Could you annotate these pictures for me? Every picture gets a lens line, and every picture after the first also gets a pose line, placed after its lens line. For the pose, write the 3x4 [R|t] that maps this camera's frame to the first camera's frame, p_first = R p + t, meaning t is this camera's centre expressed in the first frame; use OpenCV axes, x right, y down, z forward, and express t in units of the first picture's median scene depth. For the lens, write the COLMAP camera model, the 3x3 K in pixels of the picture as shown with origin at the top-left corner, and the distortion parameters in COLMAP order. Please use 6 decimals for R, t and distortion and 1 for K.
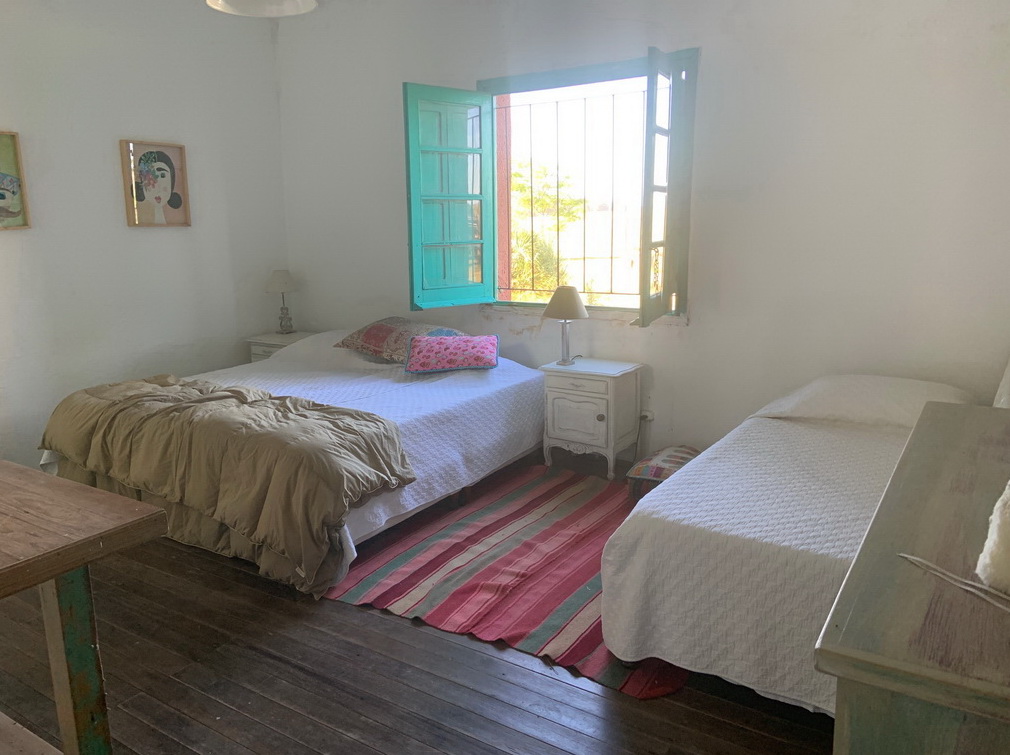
lens RADIAL K [[773.1, 0, 488.9], [0, 773.1, 363.2], [0, 0, 1]] dist [0.113283, -0.146892]
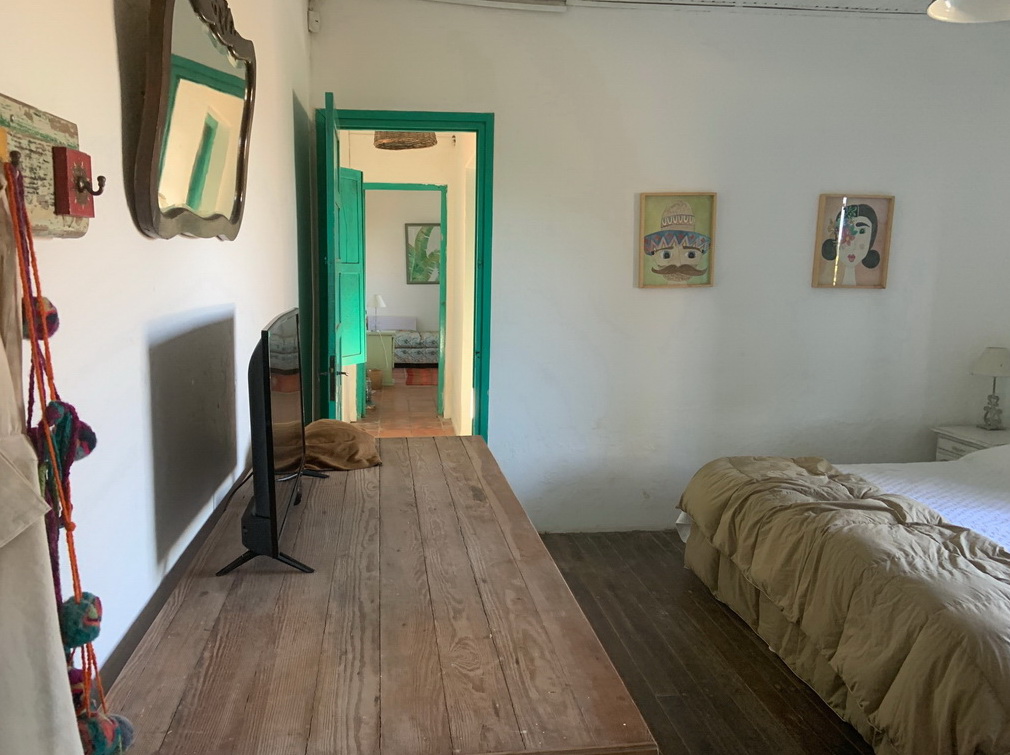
lens RADIAL K [[773.1, 0, 488.9], [0, 773.1, 363.2], [0, 0, 1]] dist [0.113283, -0.146892]
pose [[0.657800, 0.117980, -0.743896, -0.021025], [-0.165850, 0.986103, 0.009738, -0.044297], [0.734707, 0.116969, 0.668225, 0.166705]]
